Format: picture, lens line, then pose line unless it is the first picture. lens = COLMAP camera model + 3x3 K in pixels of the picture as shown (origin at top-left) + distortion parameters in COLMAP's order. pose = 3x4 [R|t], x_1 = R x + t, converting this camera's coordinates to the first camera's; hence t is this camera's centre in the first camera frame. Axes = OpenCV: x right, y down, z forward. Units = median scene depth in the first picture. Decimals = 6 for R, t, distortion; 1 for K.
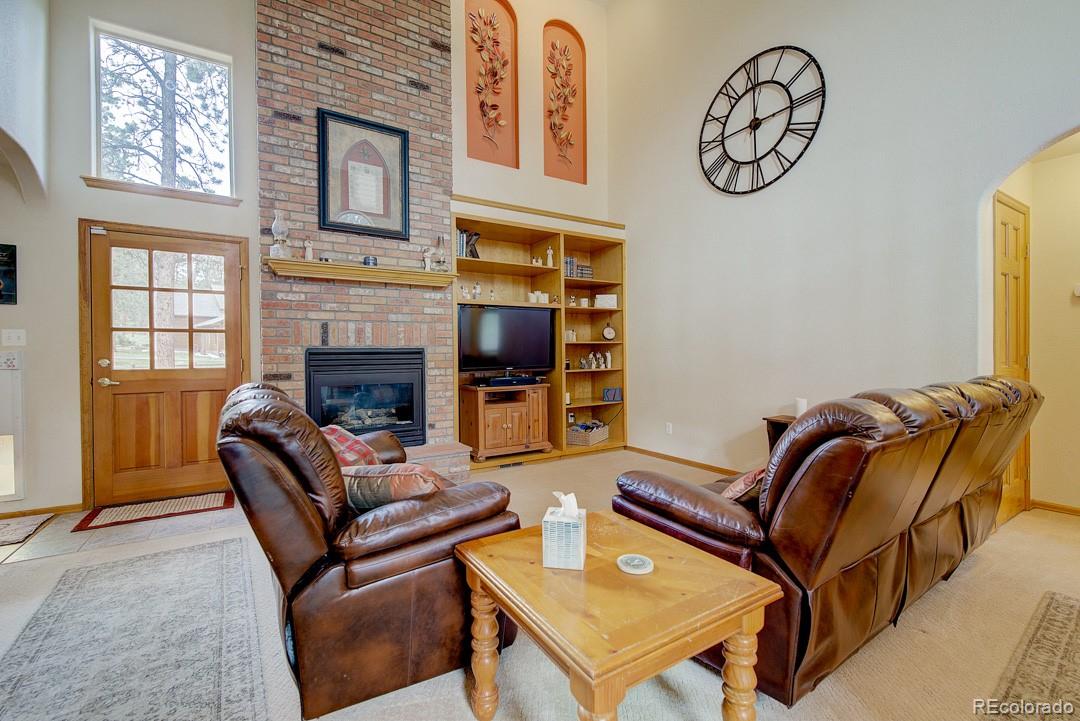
lens RADIAL K [[454.6, 0, 542.3], [0, 454.6, 361.8], [0, 0, 1]] dist [0.008927, -0.004863]
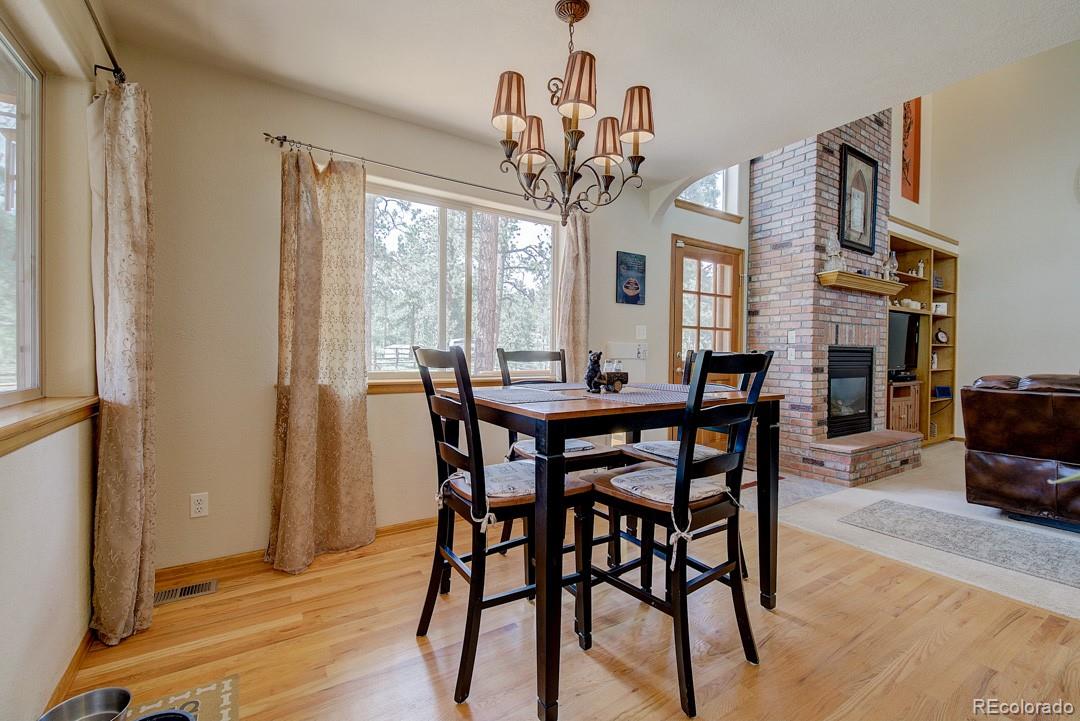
lens RADIAL K [[454.6, 0, 535.7], [0, 454.6, 358.5], [0, 0, 1]] dist [0.008927, -0.004863]
pose [[0.999680, 0.024017, 0.007896, -1.146947], [-0.024040, 0.999707, 0.002878, 0.015183], [-0.007825, -0.003066, 0.999965, -0.160720]]
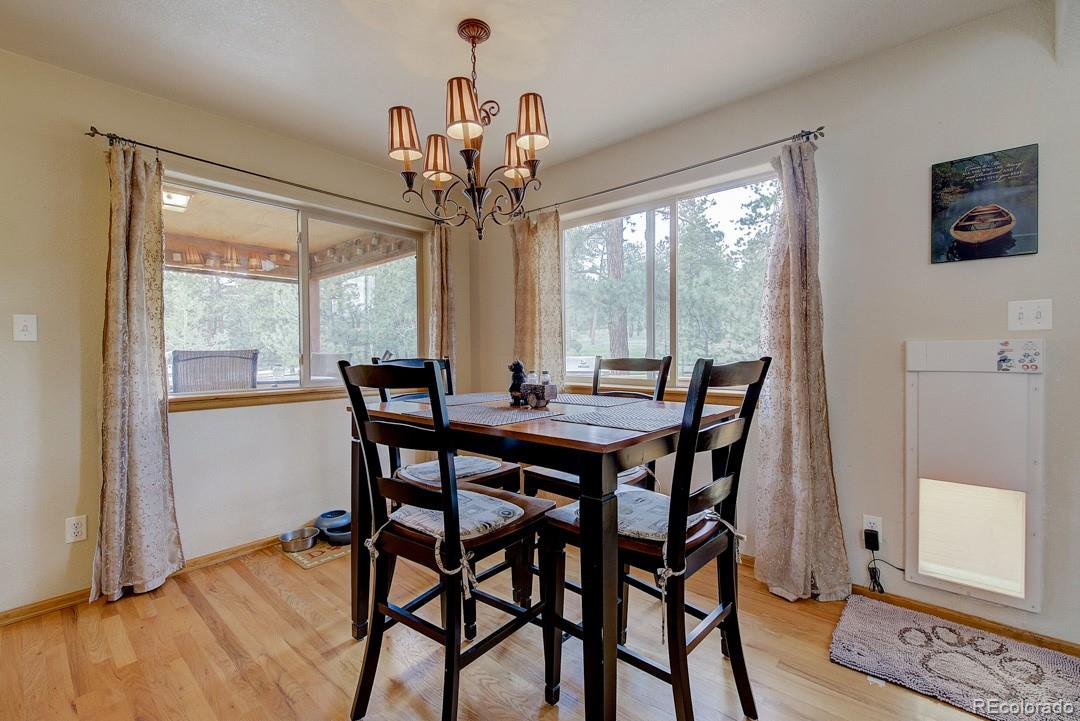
lens RADIAL K [[454.6, 0, 537.0], [0, 454.6, 358.7], [0, 0, 1]] dist [0.008927, -0.004863]
pose [[0.299242, 0.017970, -0.954008, -0.642759], [-0.011907, 0.999815, 0.015098, -0.000926], [0.954103, 0.006841, 0.299400, 0.215005]]
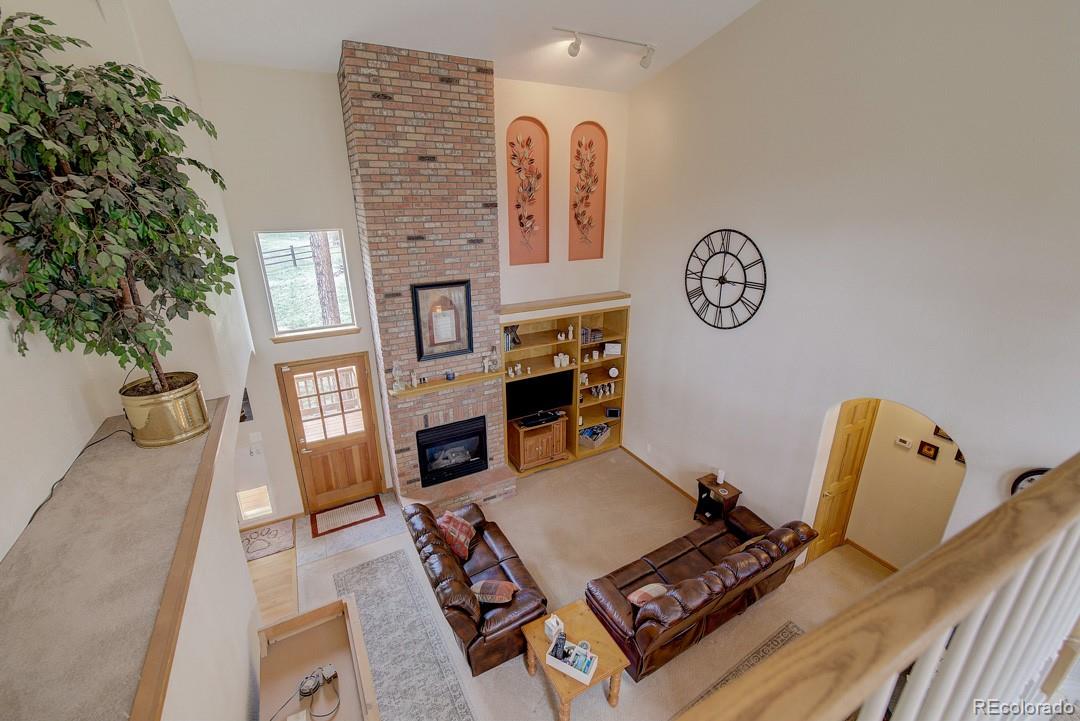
lens RADIAL K [[454.6, 0, 545.8], [0, 454.6, 356.8], [0, 0, 1]] dist [0.008927, -0.004863]
pose [[0.998268, 0.029196, -0.051073, 0.017107], [-0.011127, 0.946197, 0.323400, -0.724344], [0.057767, -0.322272, 0.944883, -0.378070]]
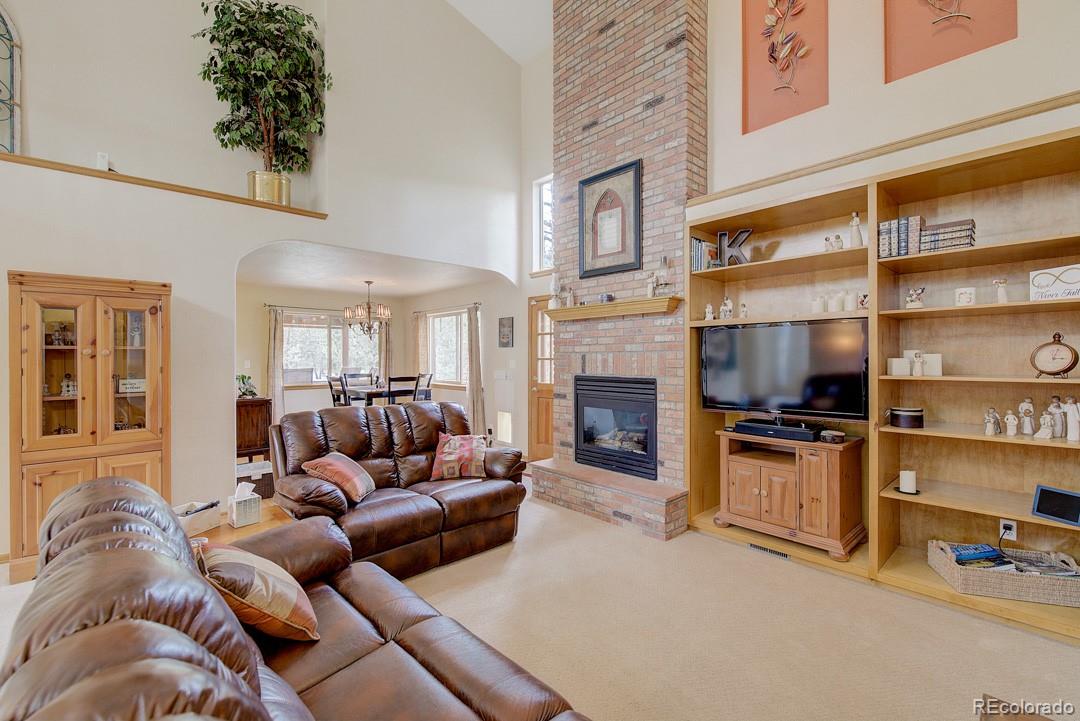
lens RADIAL K [[454.6, 0, 543.1], [0, 454.6, 356.6], [0, 0, 1]] dist [0.008927, -0.004863]
pose [[0.191322, 0.012081, -0.981453, 0.628873], [-0.012414, 0.999874, 0.009888, -0.083088], [0.981449, 0.010292, 0.191448, 0.598225]]
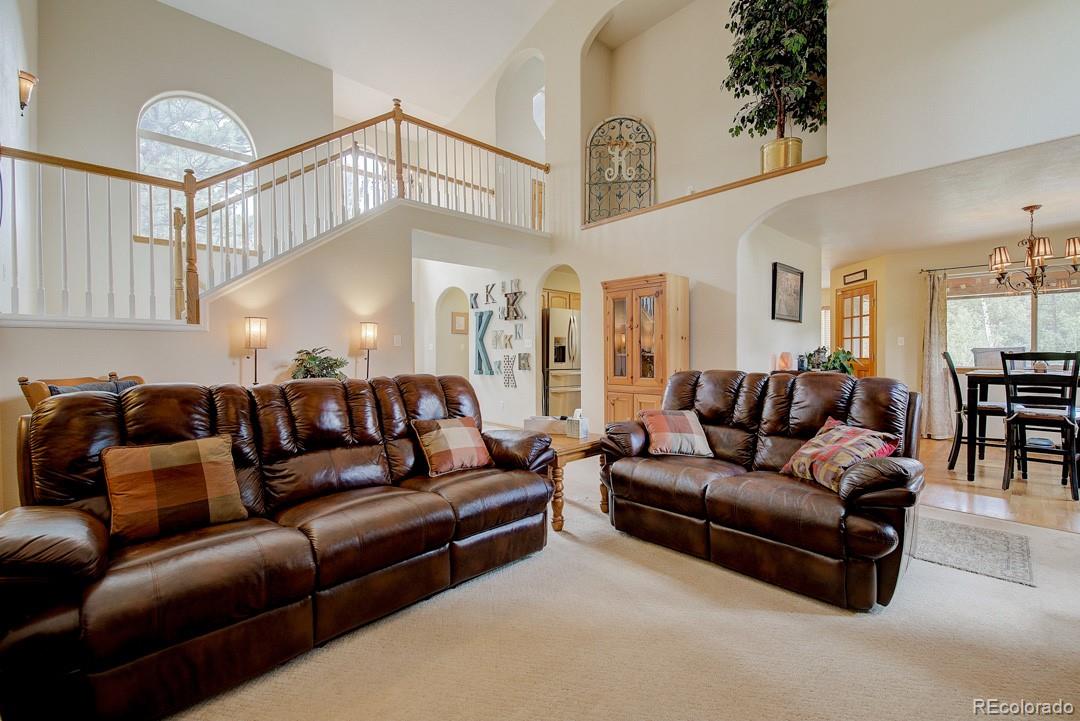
lens RADIAL K [[454.6, 0, 541.8], [0, 454.6, 360.7], [0, 0, 1]] dist [0.008927, -0.004863]
pose [[-0.978955, 0.024372, -0.202618, 0.215693], [0.017894, 0.999270, 0.033744, -0.028085], [0.203292, 0.029409, -0.978676, 1.114303]]
